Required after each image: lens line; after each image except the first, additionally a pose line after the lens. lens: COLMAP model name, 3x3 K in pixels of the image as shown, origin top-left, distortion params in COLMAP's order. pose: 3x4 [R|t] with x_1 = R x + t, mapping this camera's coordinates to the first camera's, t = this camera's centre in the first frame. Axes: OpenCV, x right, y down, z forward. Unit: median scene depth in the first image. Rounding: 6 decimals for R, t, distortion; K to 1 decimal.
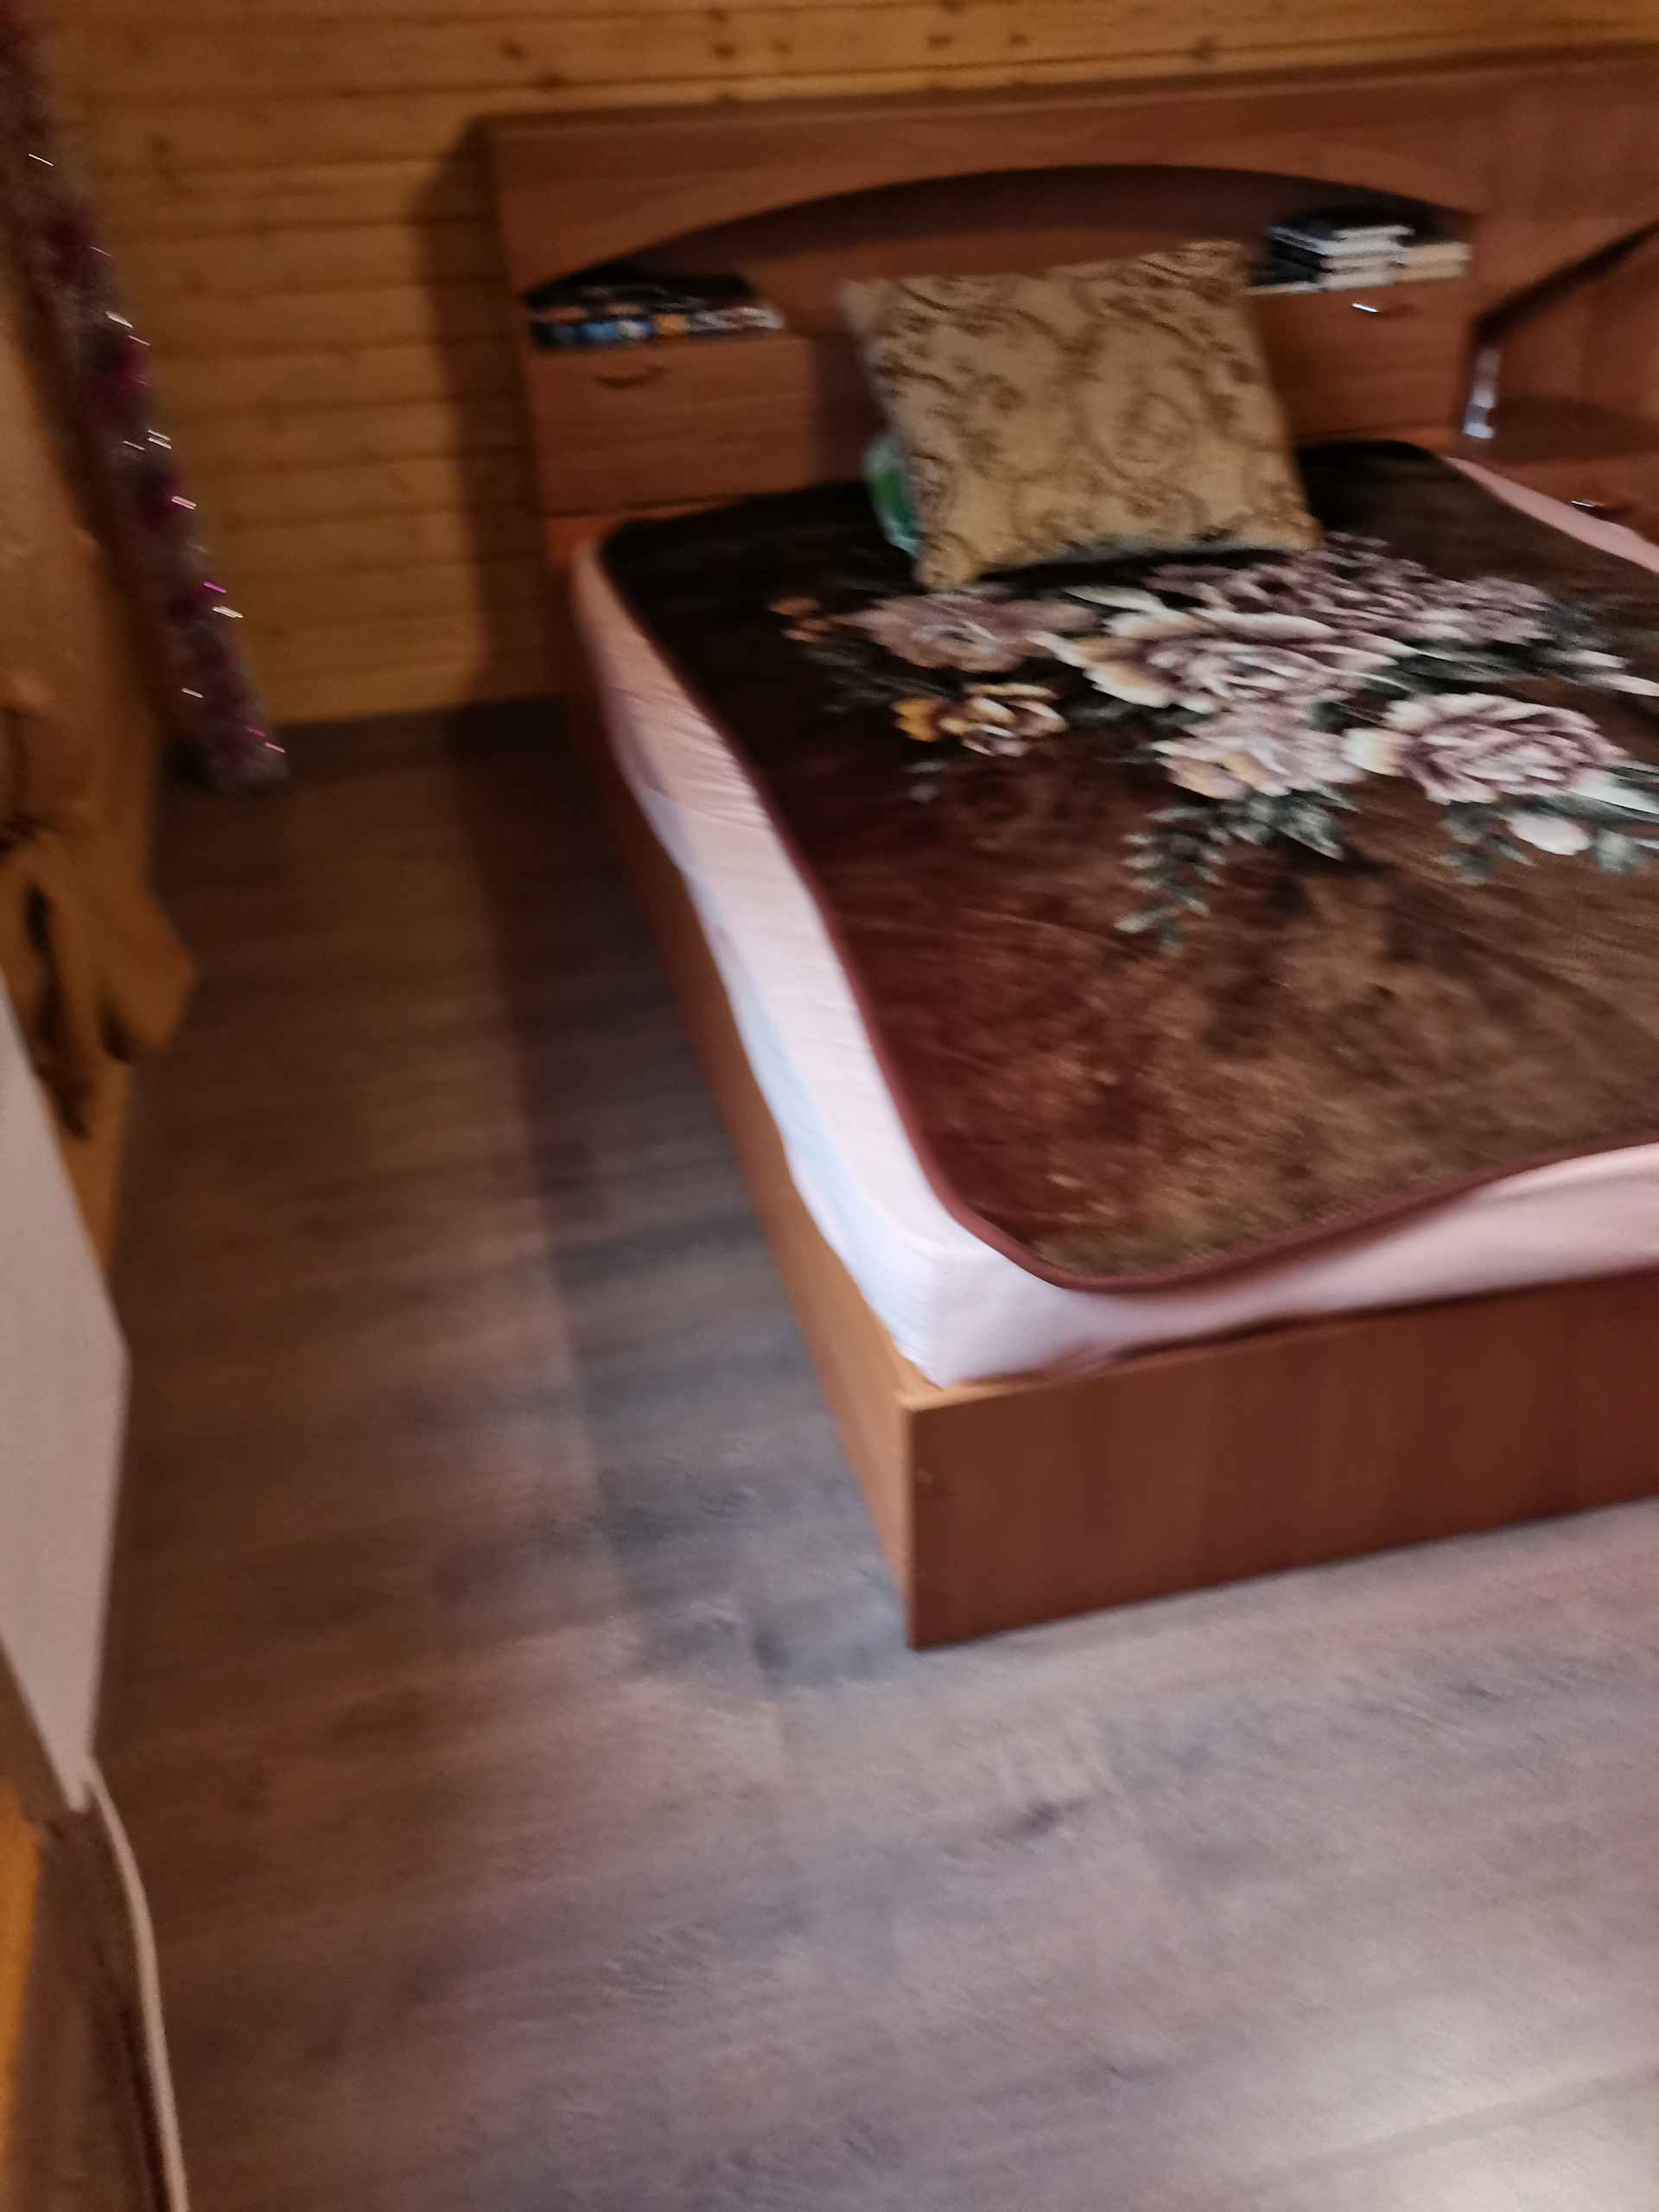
lens RADIAL K [[1708.2, 0, 828.6], [0, 1708.2, 1101.0], [0, 0, 1]] dist [-0.009294, 0.007991]
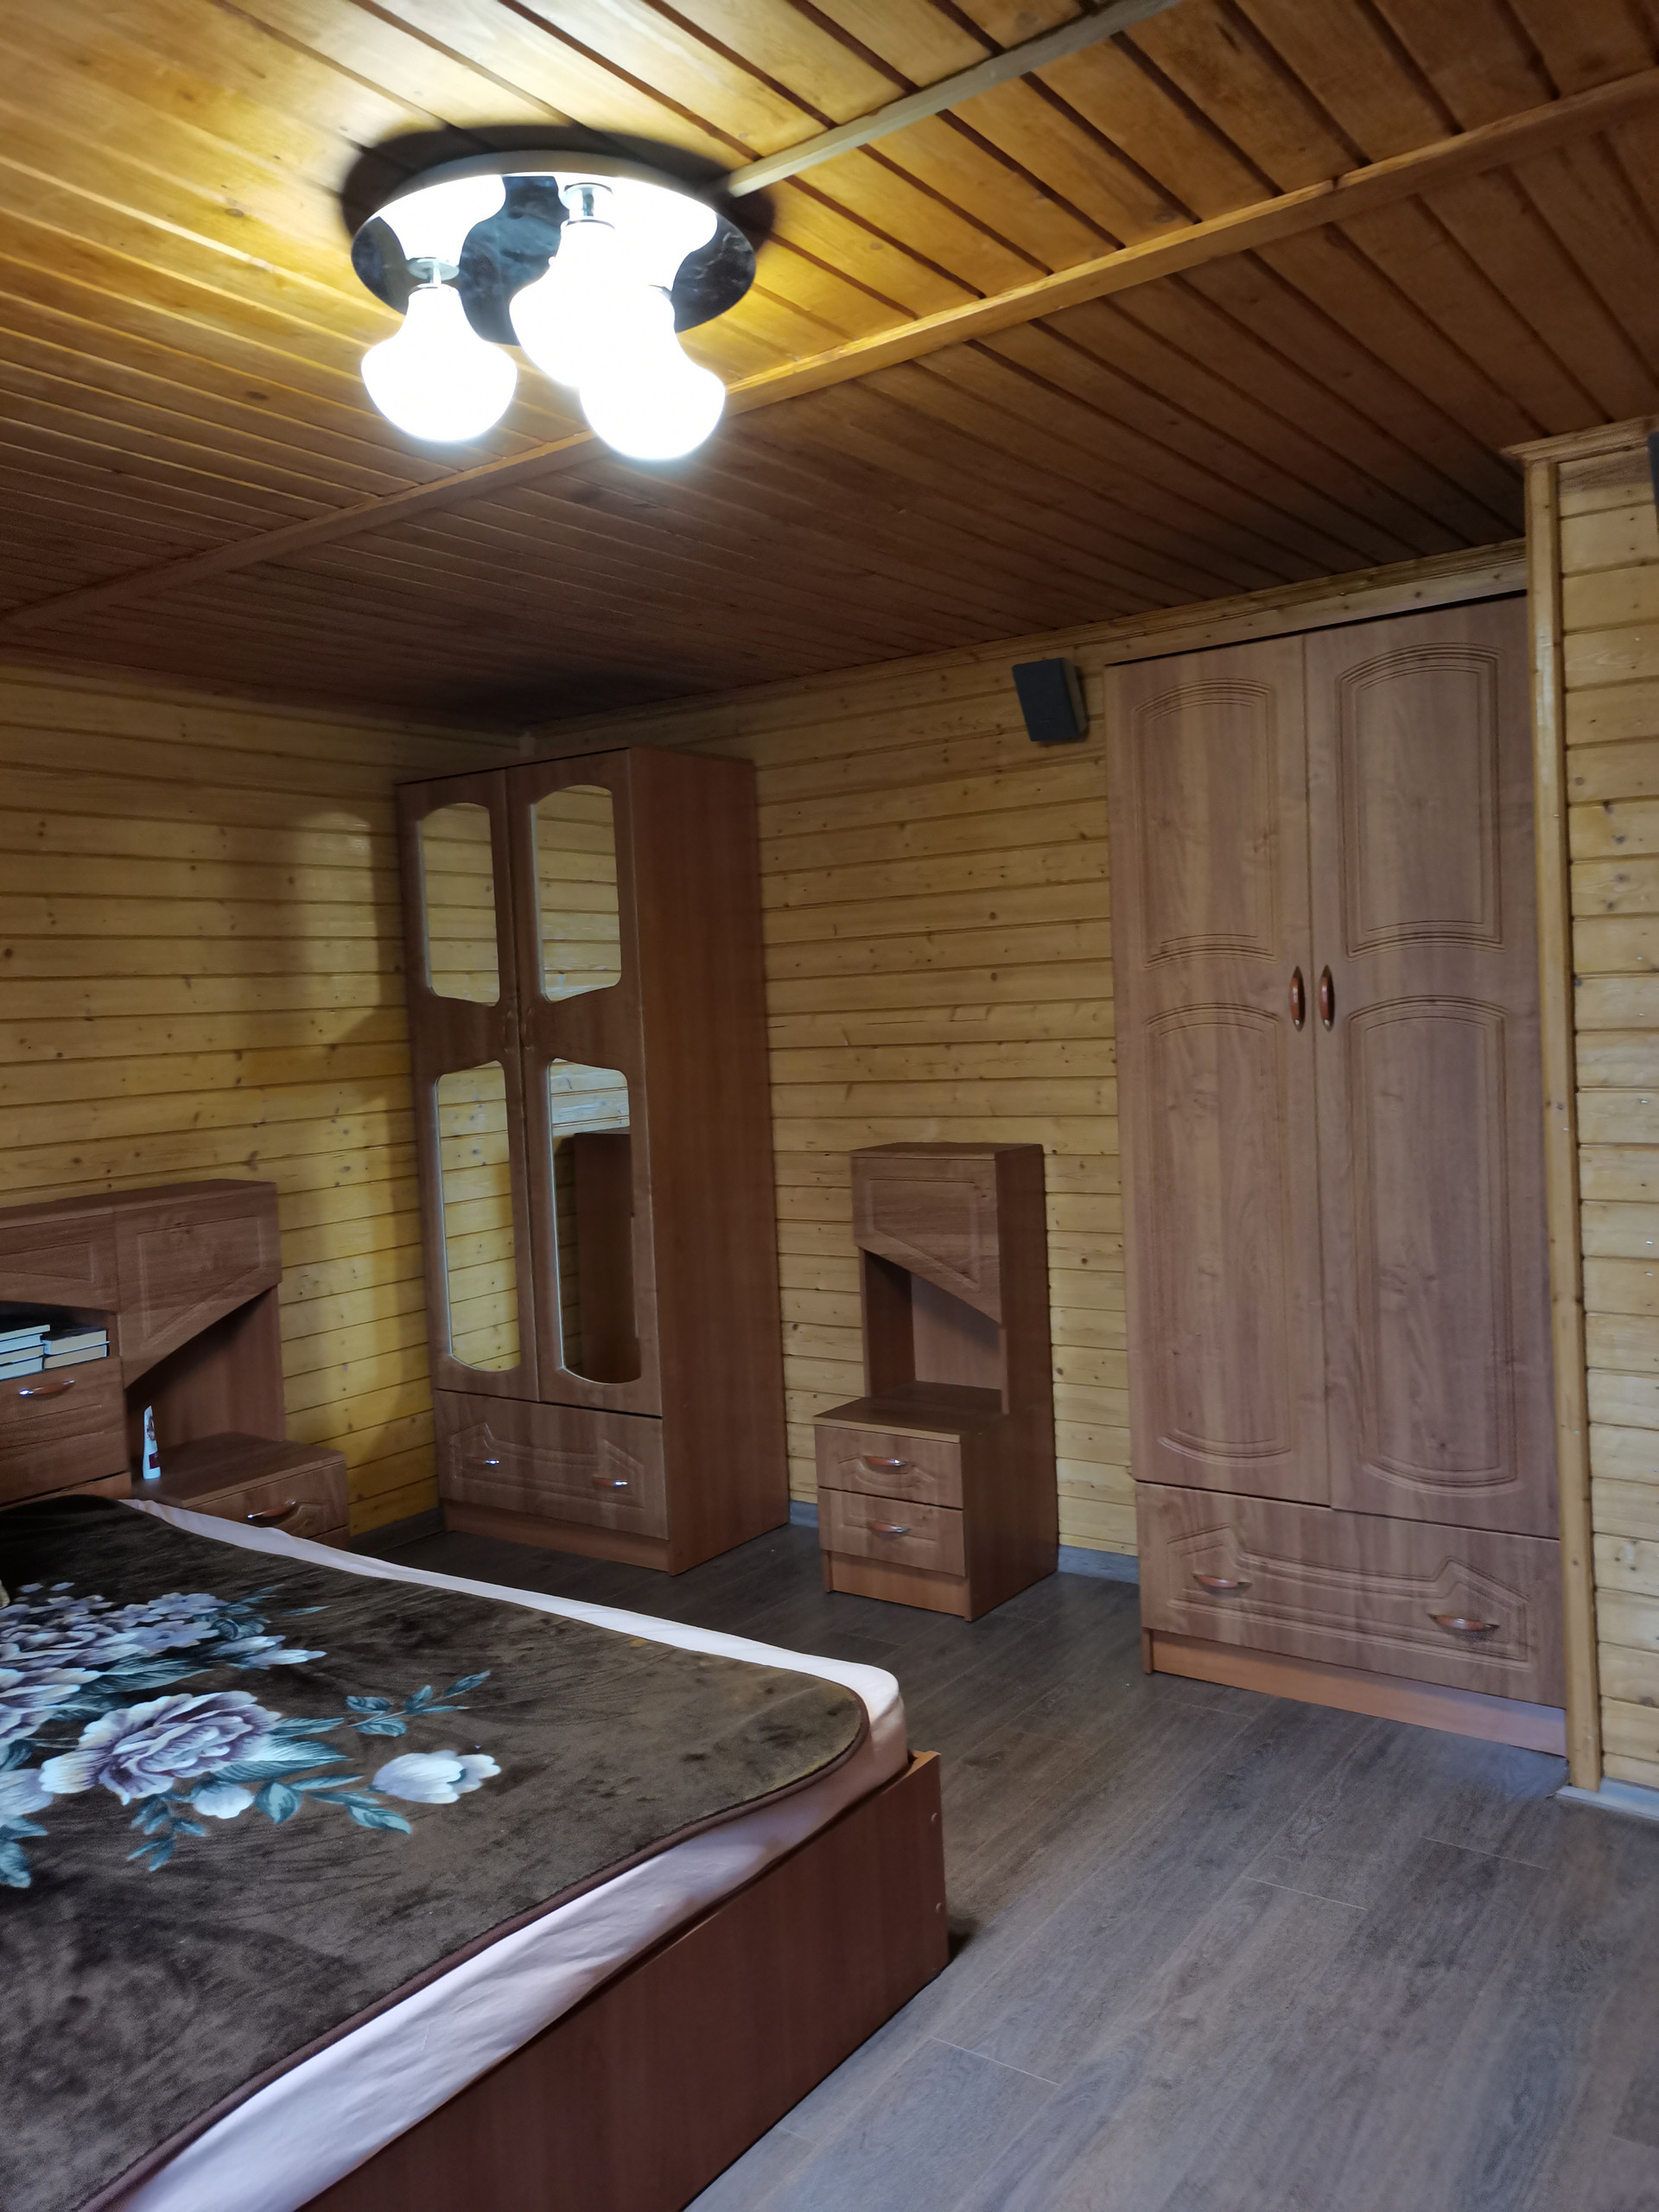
lens RADIAL K [[1708.2, 0, 826.1], [0, 1708.2, 1111.1], [0, 0, 1]] dist [-0.009294, 0.007991]
pose [[0.785862, -0.039235, 0.617157, 0.055419], [0.370334, 0.829102, -0.418859, 0.074578], [-0.495252, 0.557719, 0.666089, -0.176583]]
